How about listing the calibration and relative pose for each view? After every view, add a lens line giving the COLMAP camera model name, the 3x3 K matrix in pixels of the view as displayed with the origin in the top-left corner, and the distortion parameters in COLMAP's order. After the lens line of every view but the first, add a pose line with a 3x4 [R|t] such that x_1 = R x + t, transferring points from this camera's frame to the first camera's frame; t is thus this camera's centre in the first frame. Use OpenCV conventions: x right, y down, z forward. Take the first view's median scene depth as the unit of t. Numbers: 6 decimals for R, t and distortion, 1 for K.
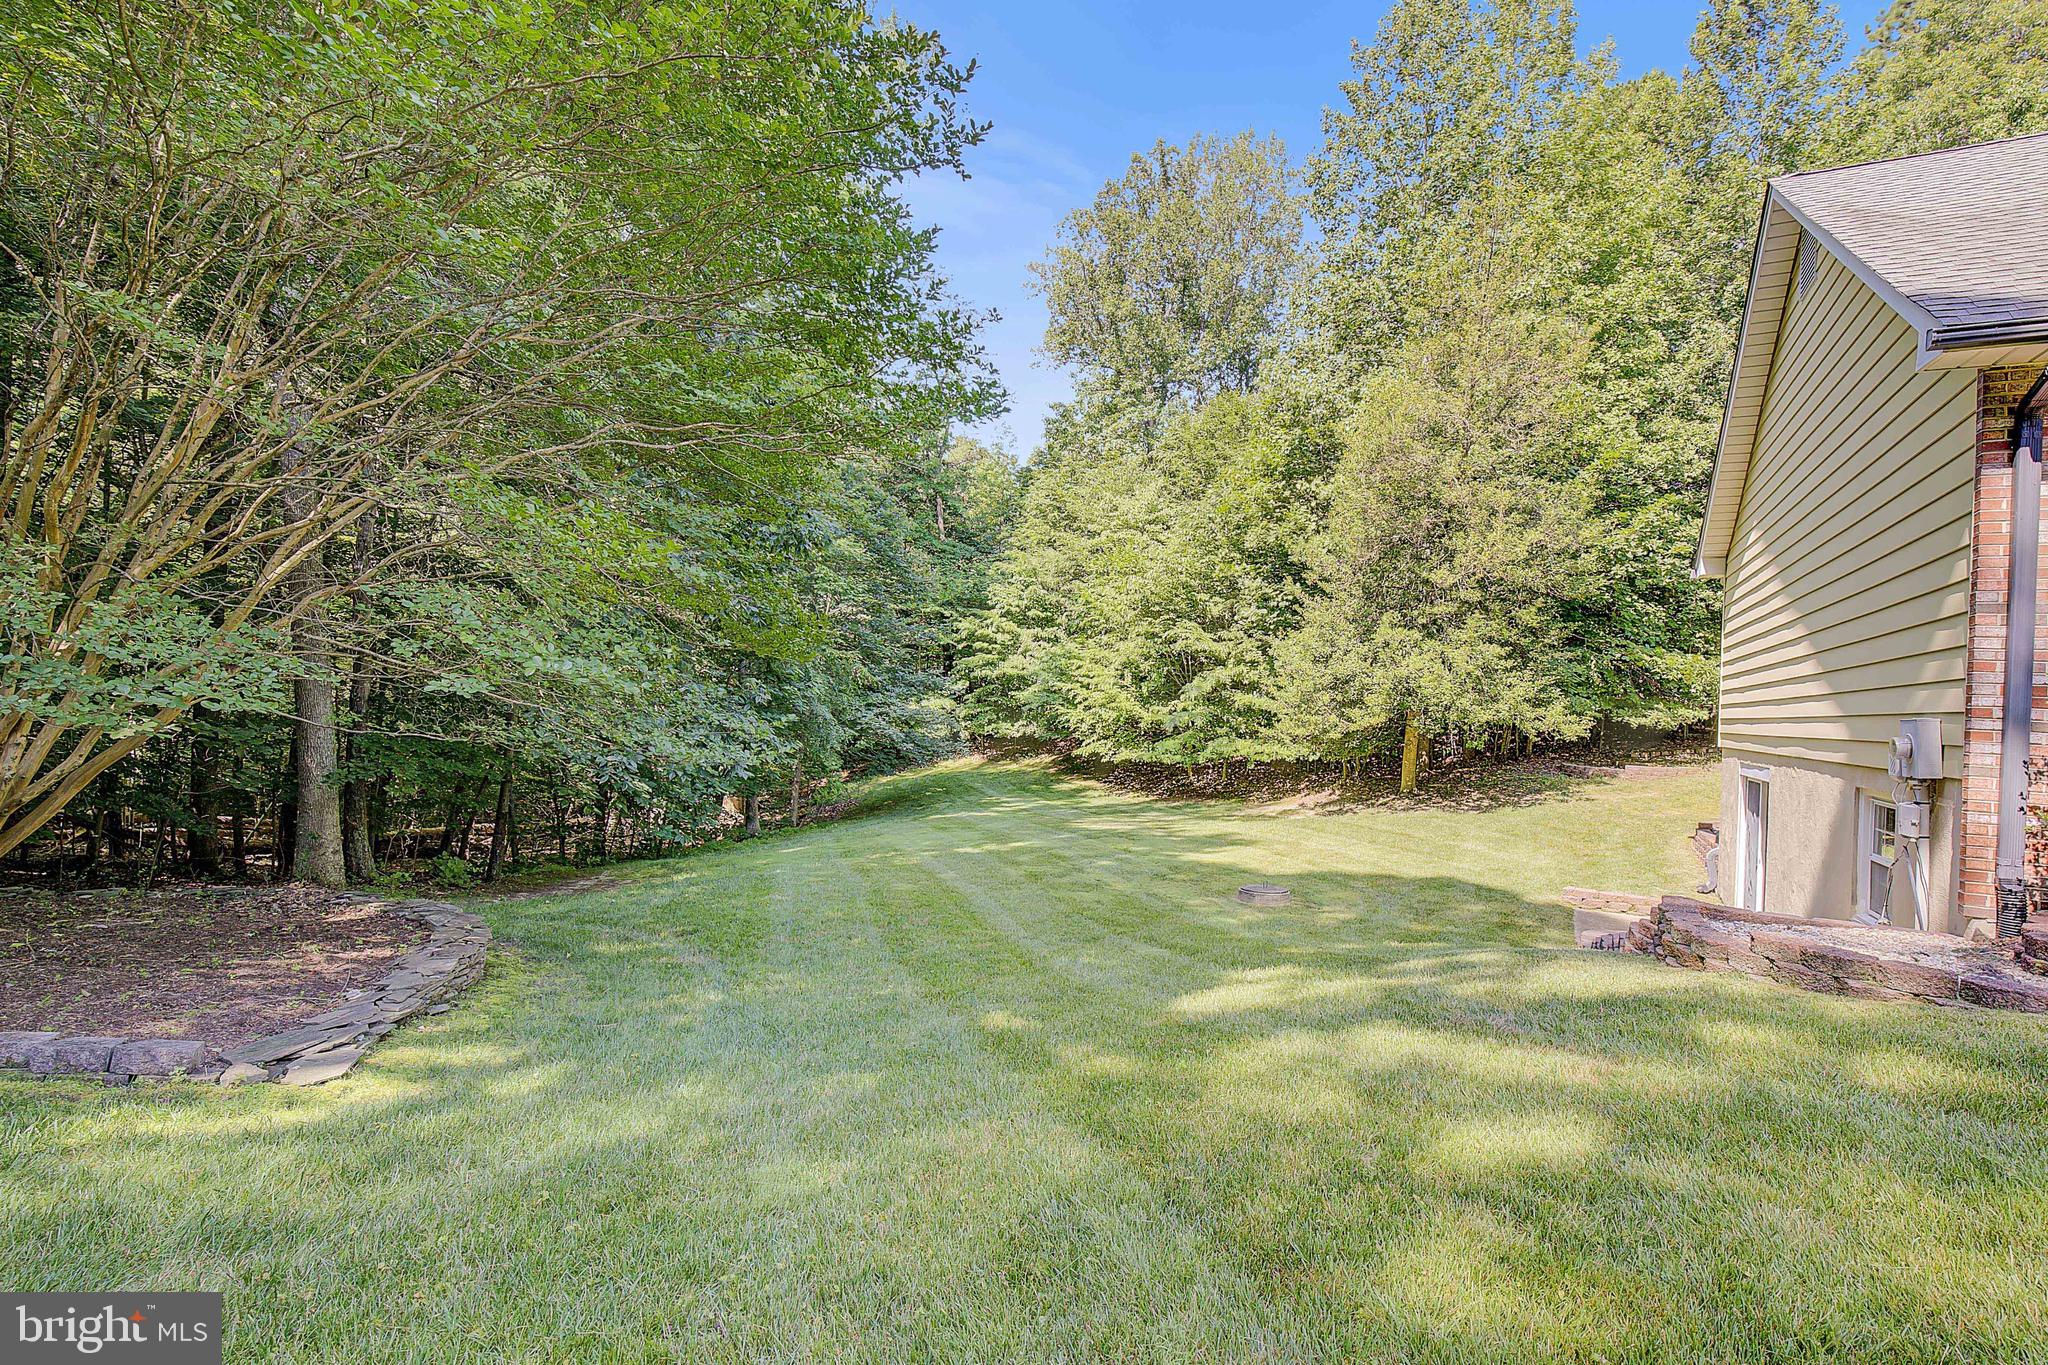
lens RADIAL K [[943.2, 0, 1049.7], [0, 943.2, 709.4], [0, 0, 1]] dist [-0.021131, -0.000220]
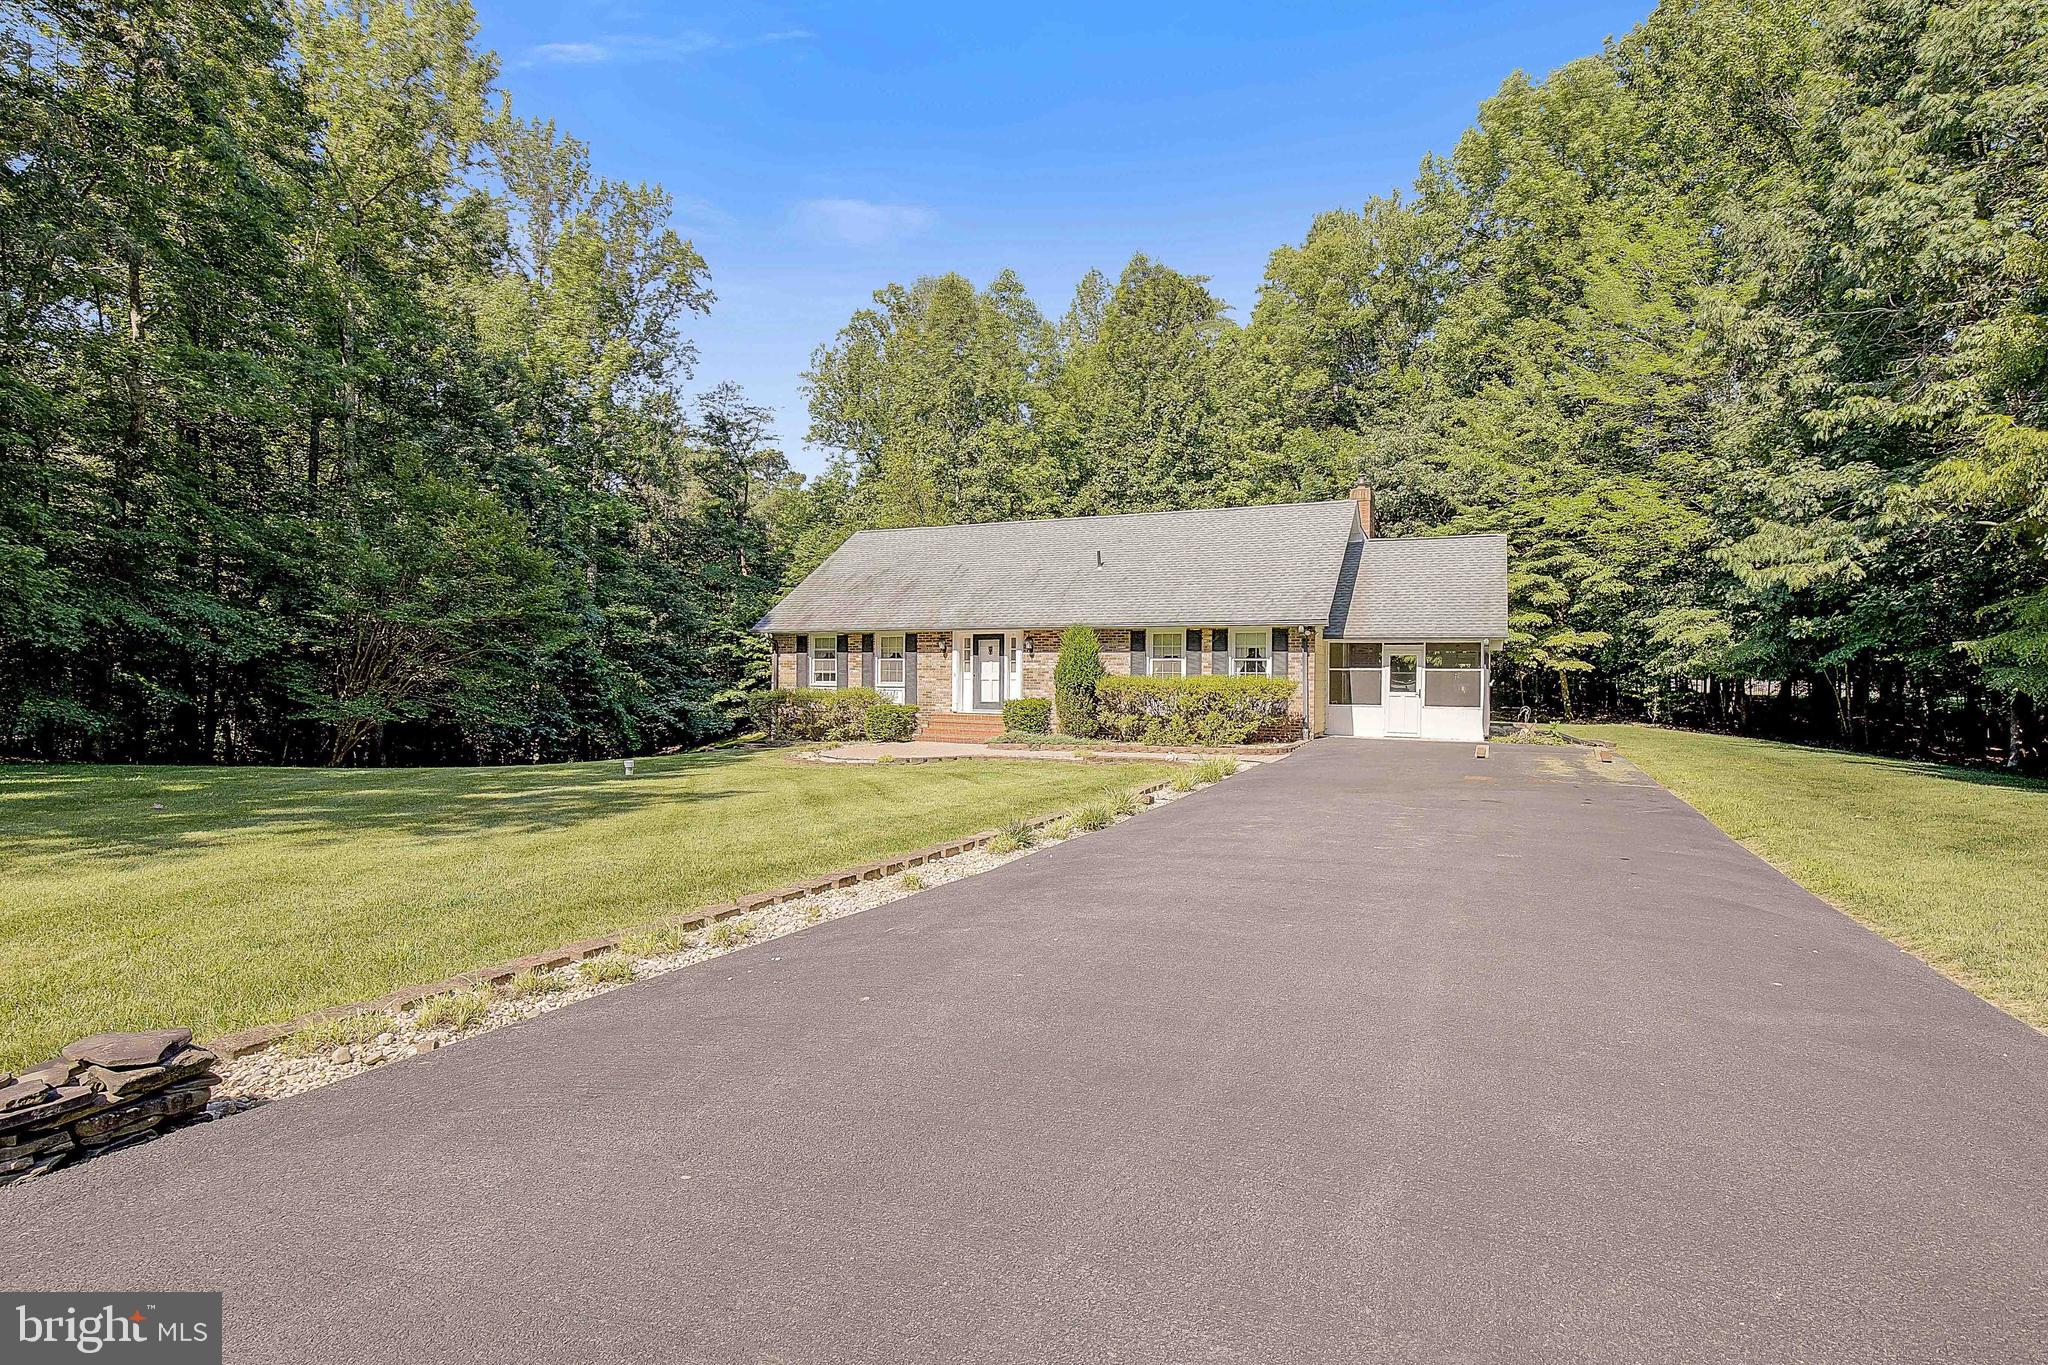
lens RADIAL K [[998.9, 0, 1024.0], [0, 998.9, 682.5], [0, 0, 1]] dist [0.001857, 0.000824]
pose [[0.998719, -0.037605, 0.033869, 0.334807], [0.037665, 0.999290, -0.001116, -0.008926], [-0.033803, 0.002390, 0.999426, -0.671754]]
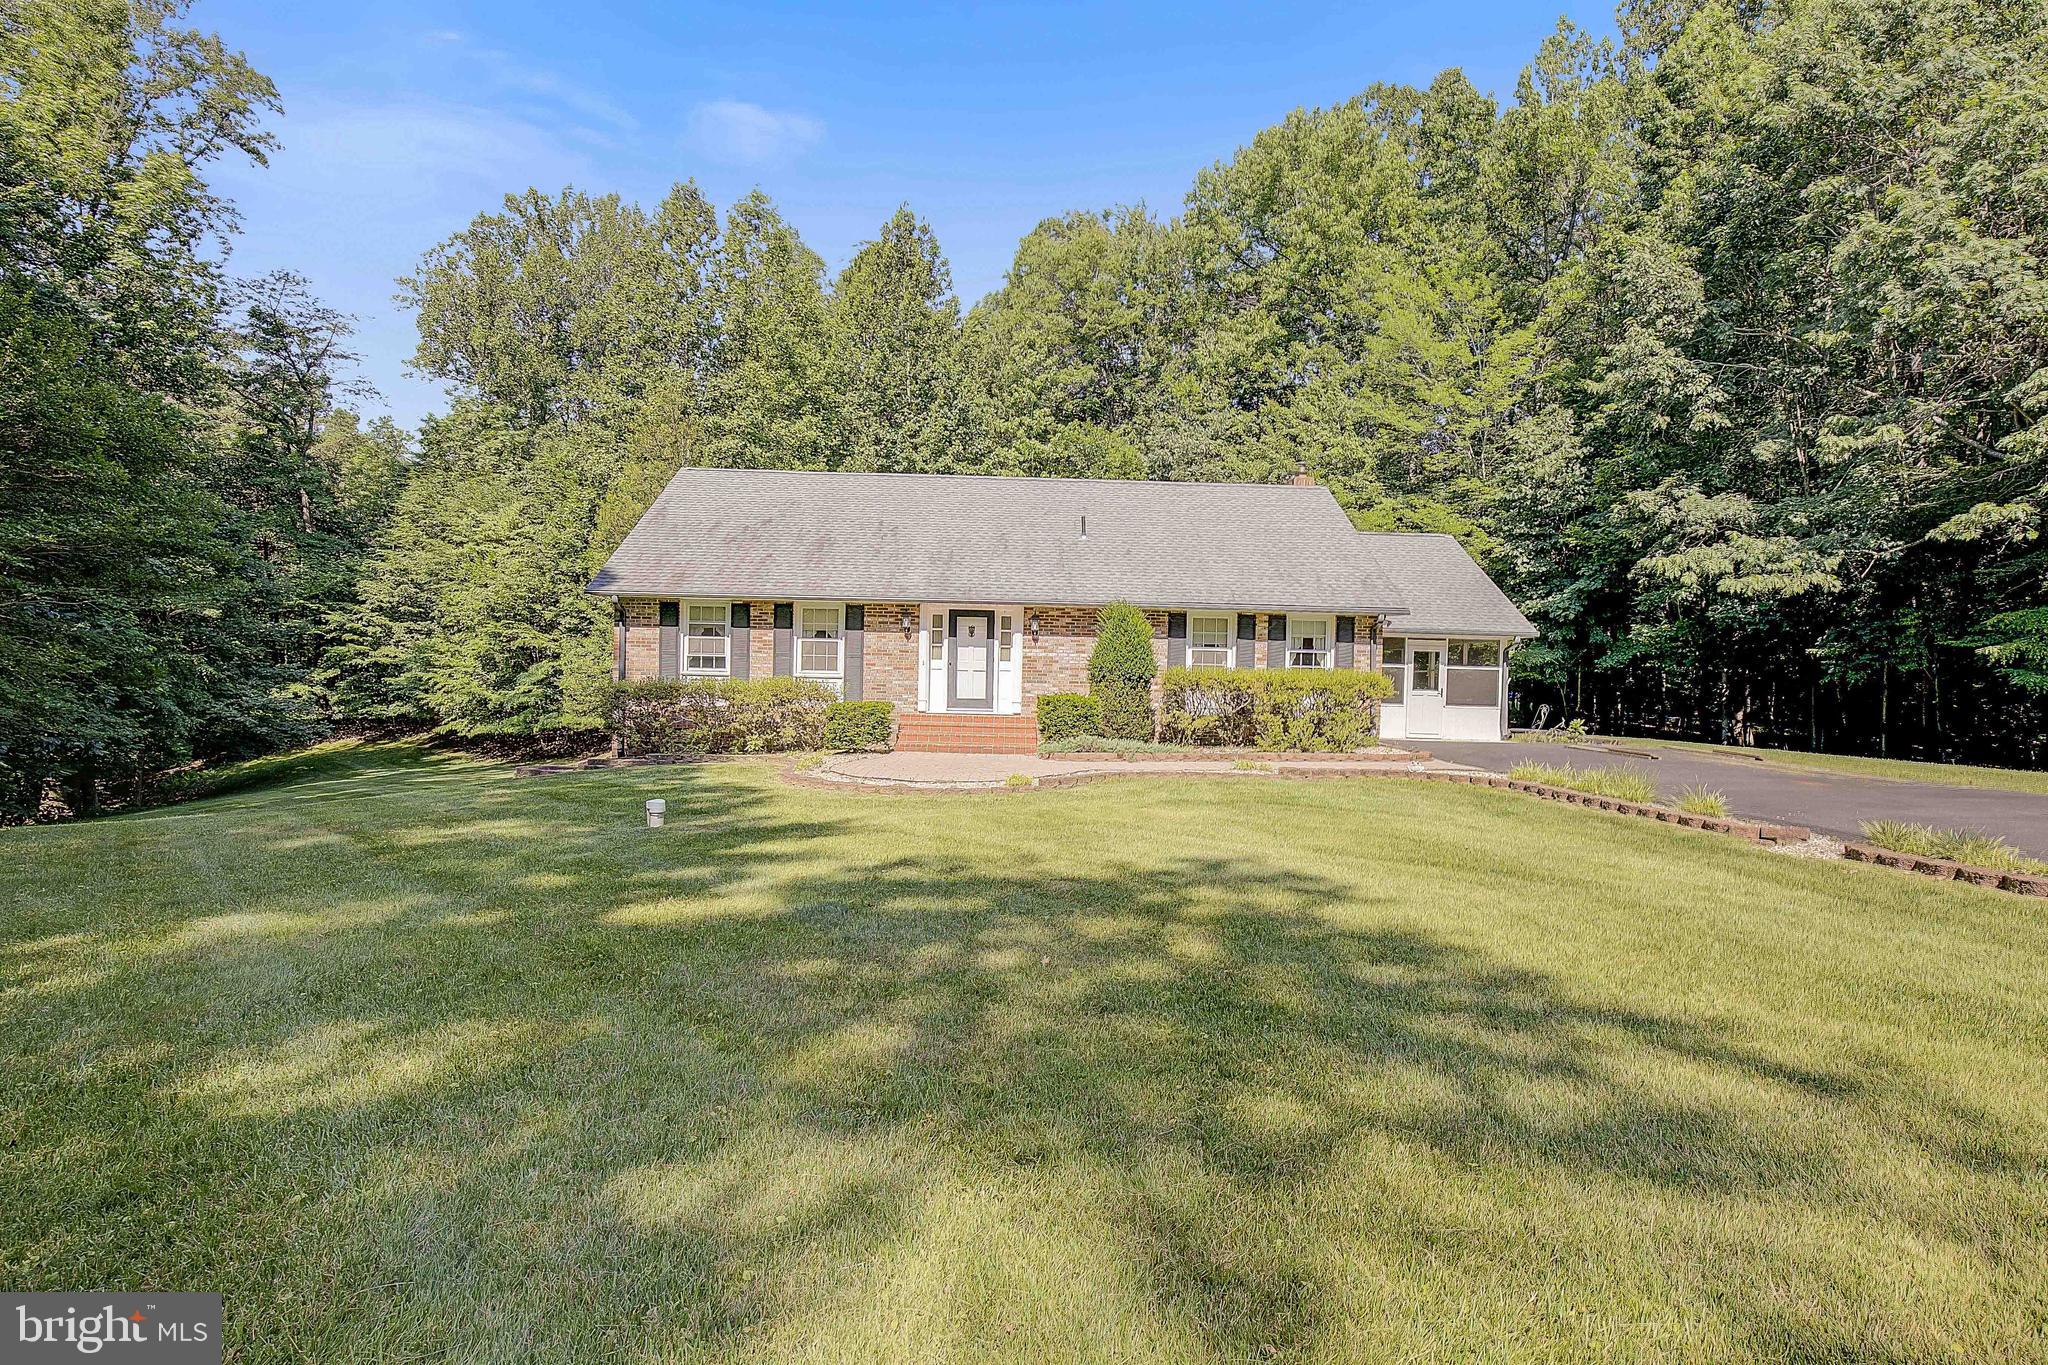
lens RADIAL K [[954.9, 0, 1022.5], [0, 954.9, 695.0], [0, 0, 1]] dist [-0.003732, -0.000083]
pose [[0.879931, -0.030977, 0.474091, 0.103680], [0.022161, 0.999462, 0.024173, -0.010806], [-0.474584, -0.010764, 0.880144, -0.424451]]
